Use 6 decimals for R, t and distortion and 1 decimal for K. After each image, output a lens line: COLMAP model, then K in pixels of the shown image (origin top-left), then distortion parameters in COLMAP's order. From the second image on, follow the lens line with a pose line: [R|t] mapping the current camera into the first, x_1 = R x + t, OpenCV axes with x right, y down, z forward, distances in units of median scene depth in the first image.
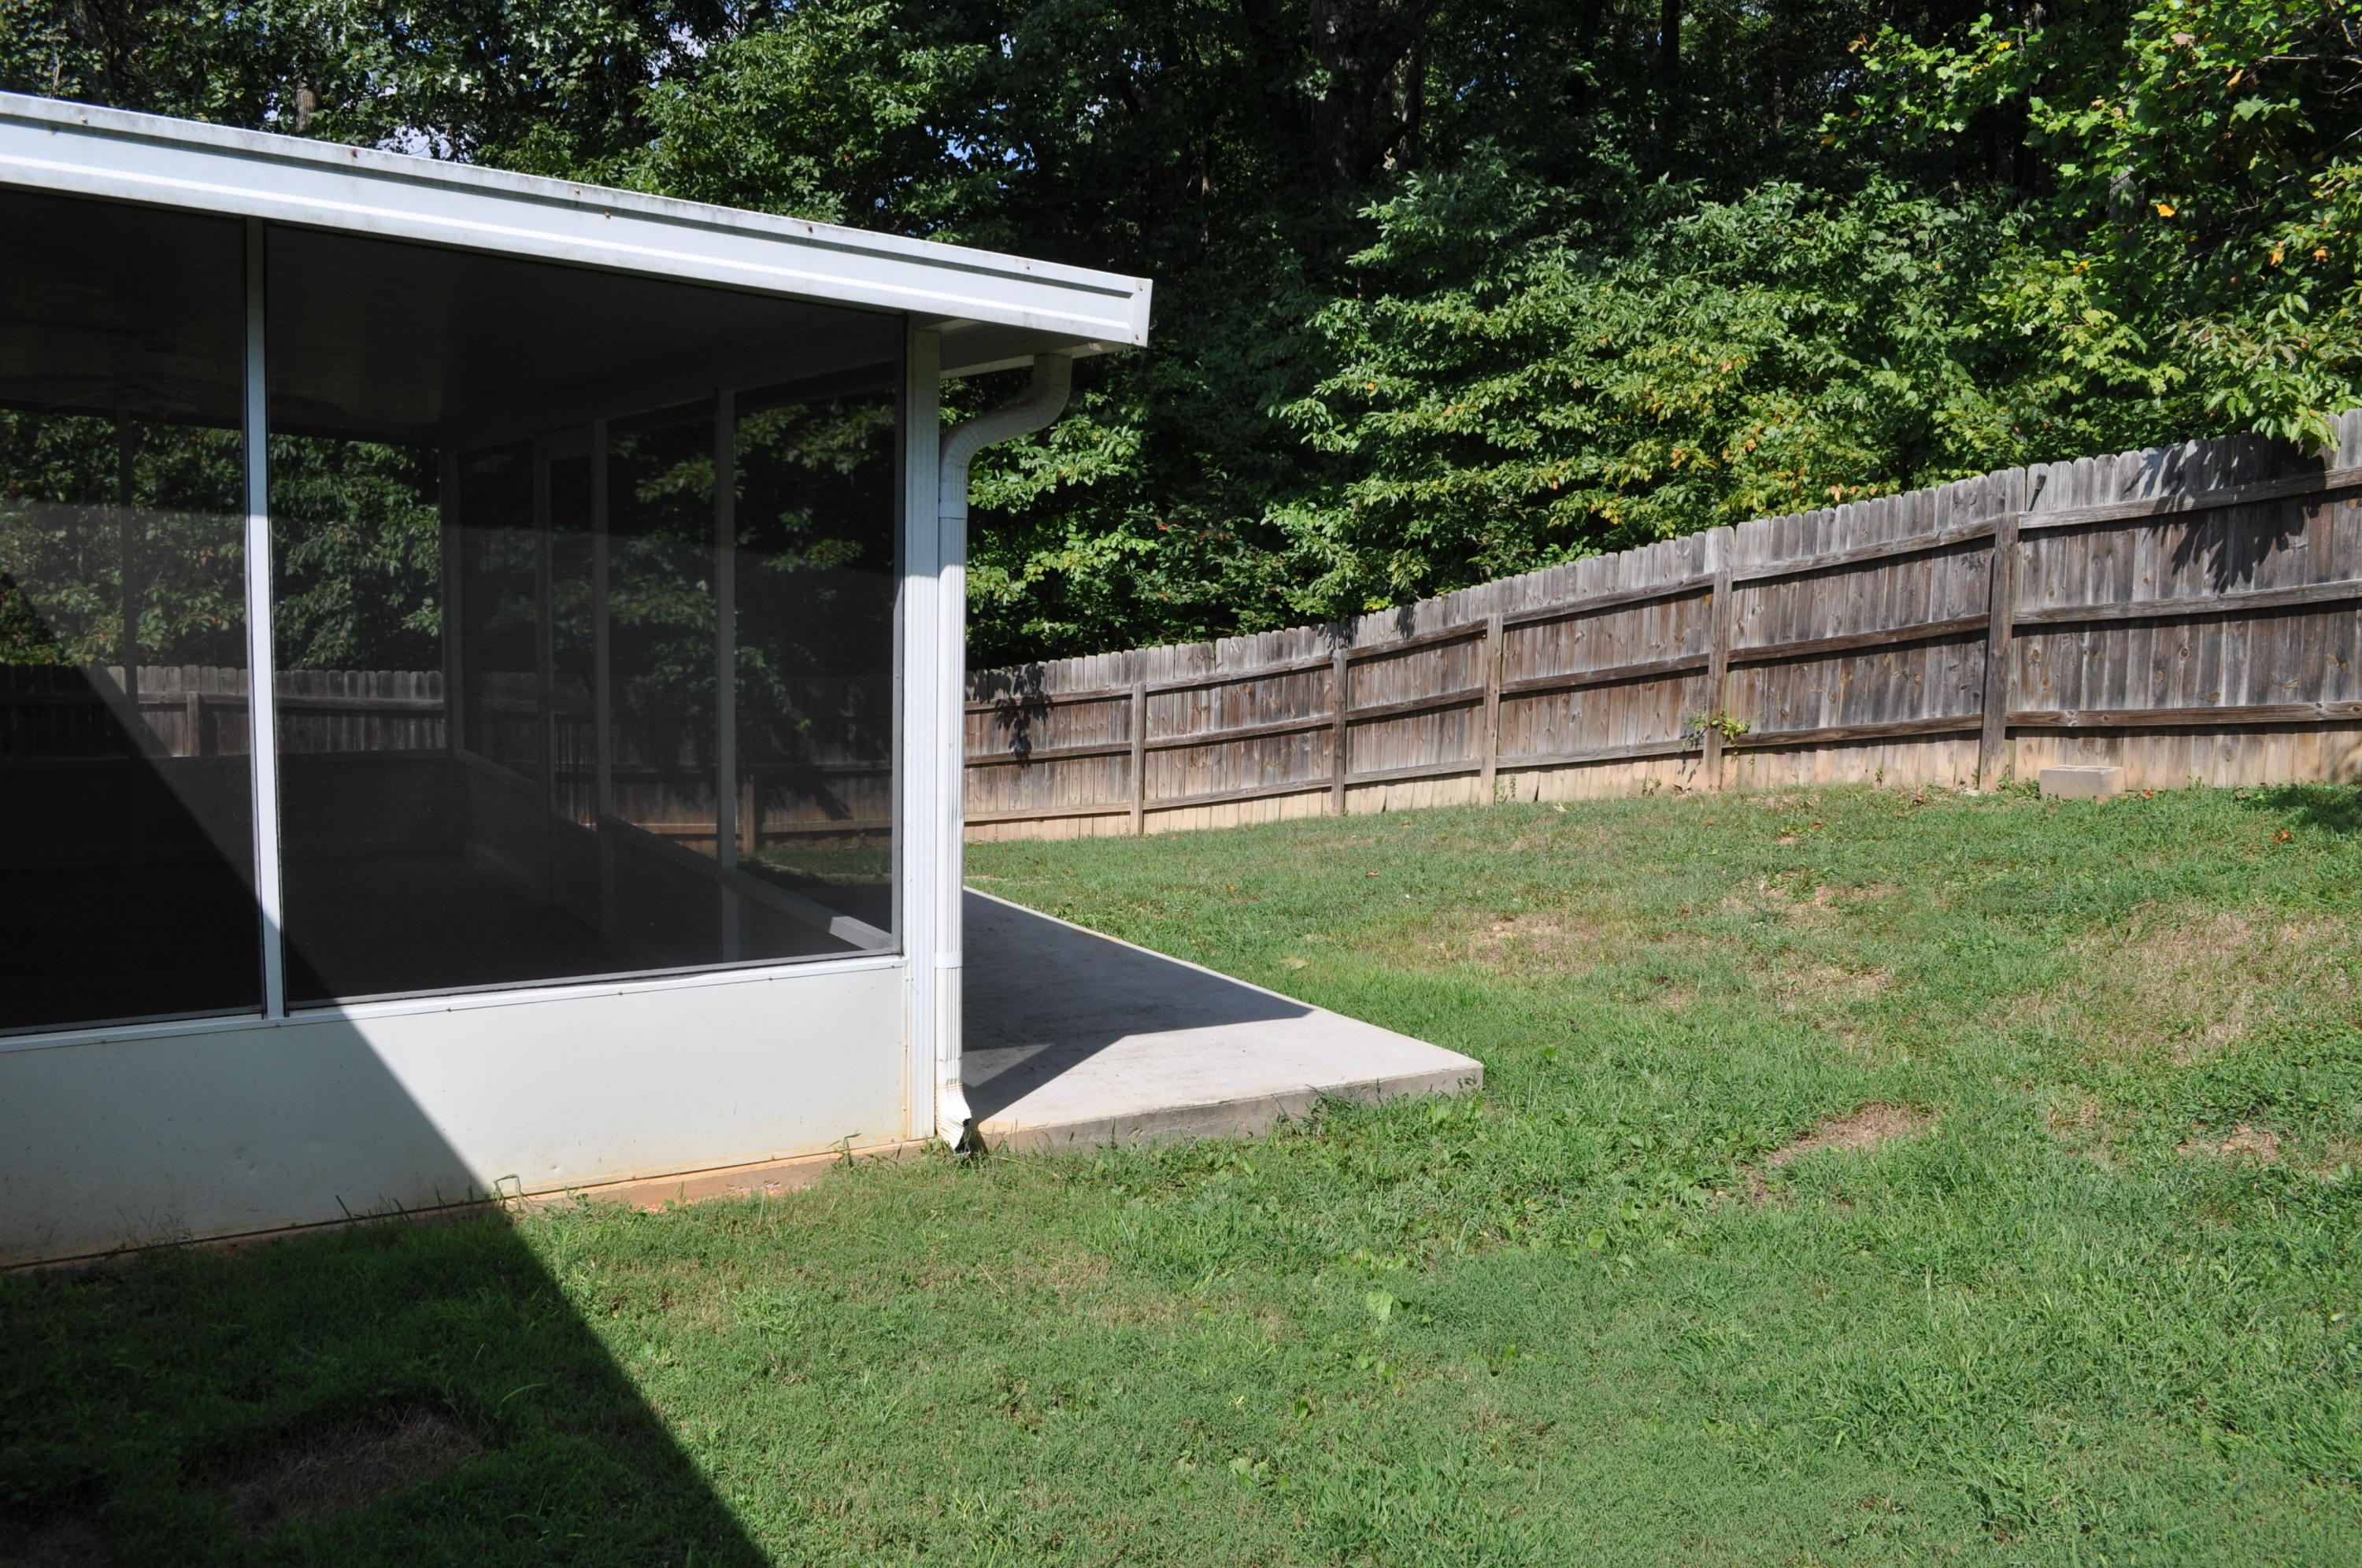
lens RADIAL K [[1864.2, 0, 1215.5], [0, 1864.2, 784.7], [0, 0, 1]] dist [-0.080509, 0.007619]
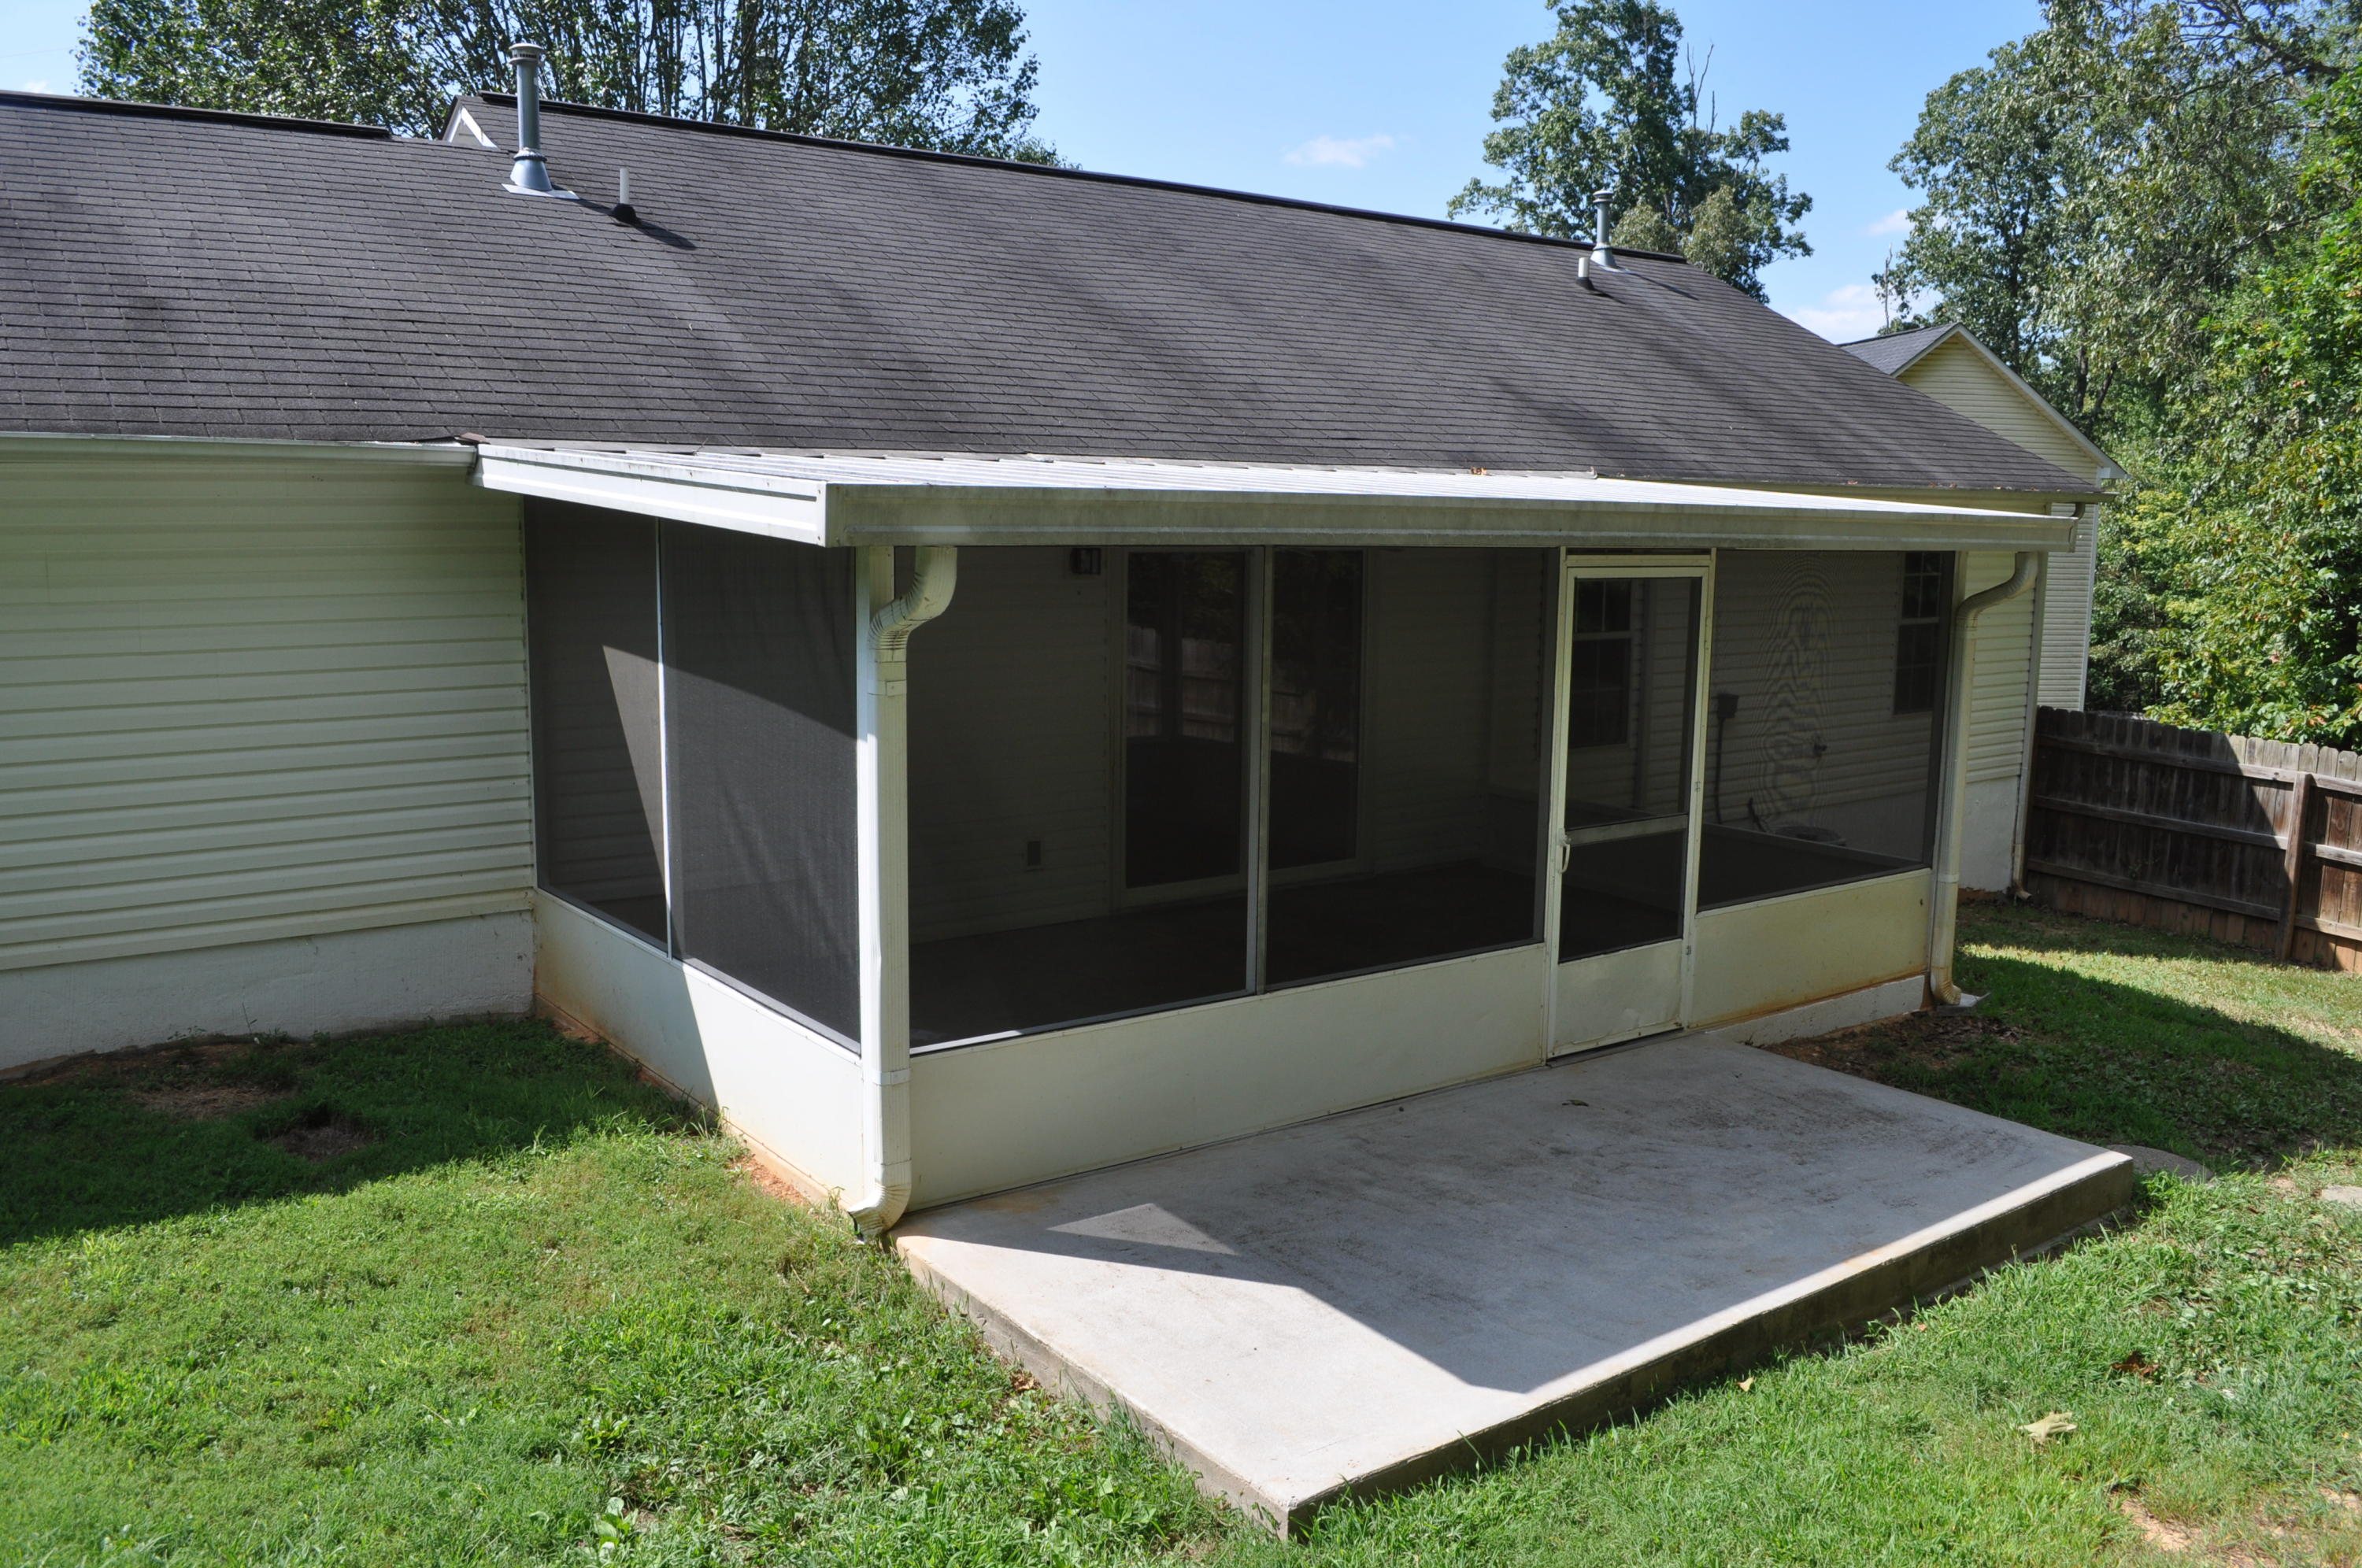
lens RADIAL K [[1864.2, 0, 1183.2], [0, 1864.2, 781.6], [0, 0, 1]] dist [-0.080509, 0.007619]
pose [[0.054071, 0.122782, -0.990960, 0.393379], [-0.126479, 0.985260, 0.115175, -0.096201], [0.990495, 0.119108, 0.068803, 0.438259]]
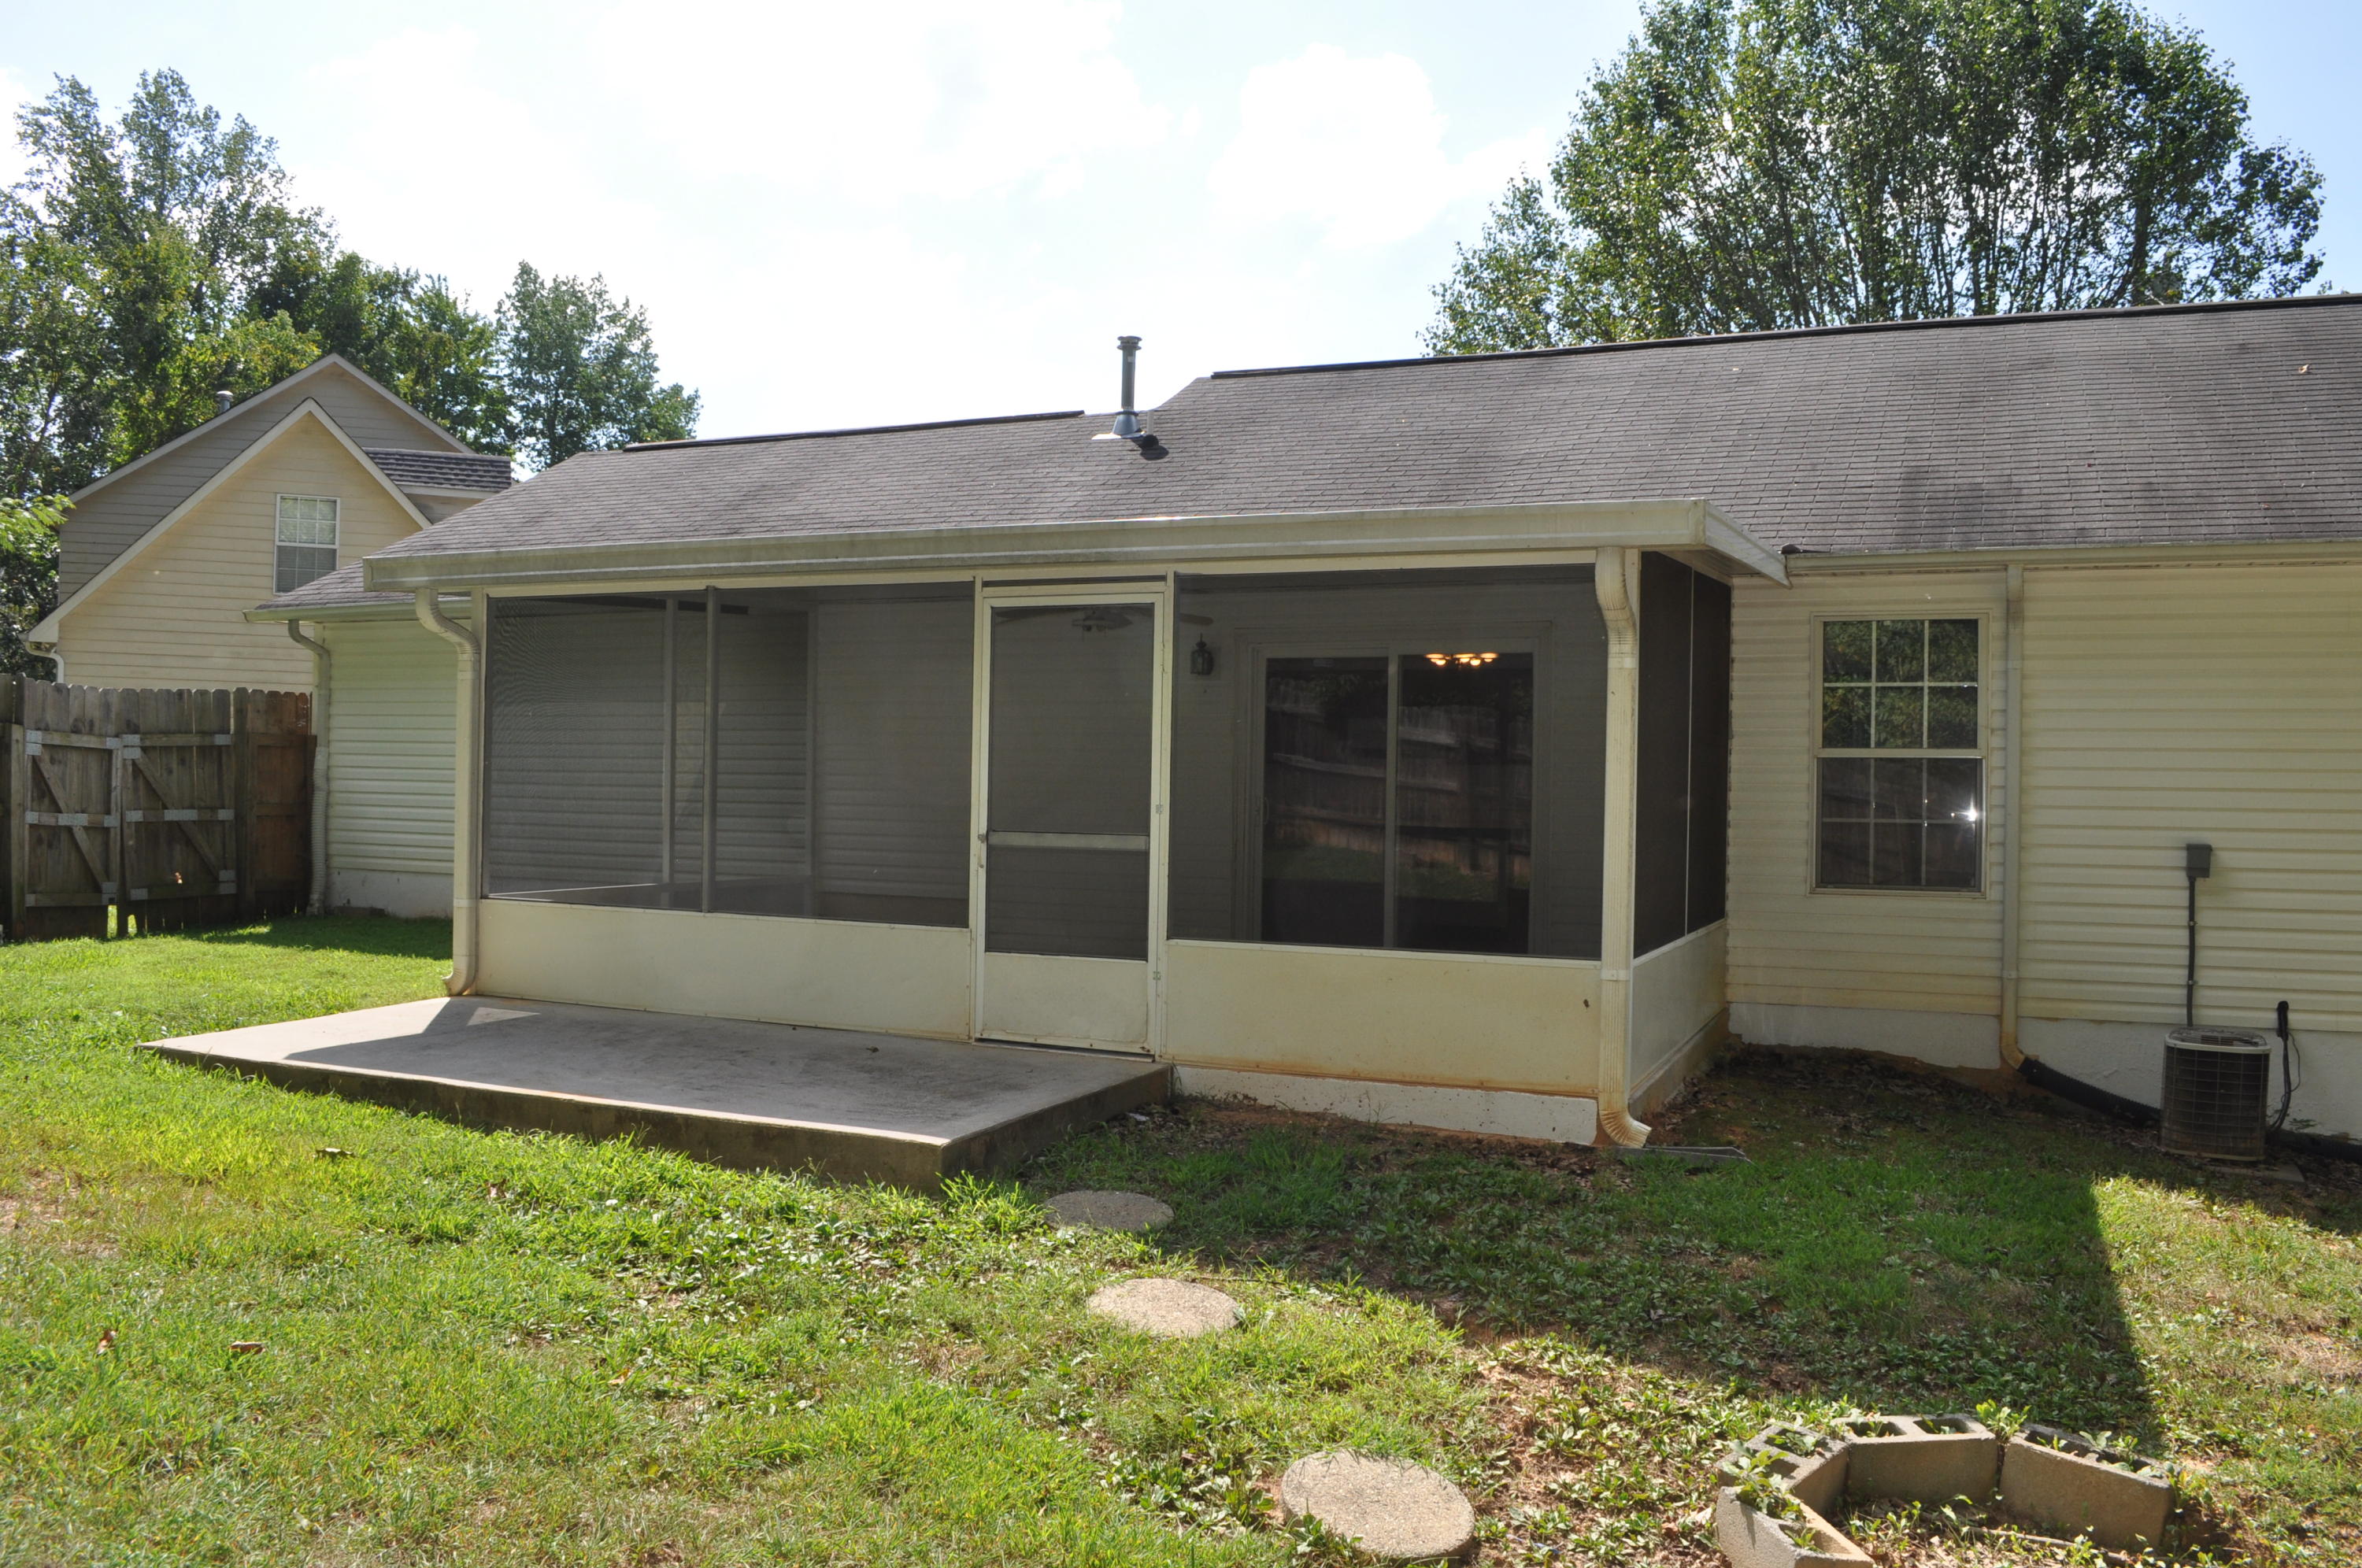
lens RADIAL K [[1864.2, 0, 1181.4], [0, 1864.2, 784.8], [0, 0, 1]] dist [-0.080509, 0.007619]
pose [[-0.843306, -0.042450, -0.535754, 0.103415], [-0.099945, 0.991873, 0.078730, -0.104014], [0.528058, 0.119940, -0.840695, 1.226030]]
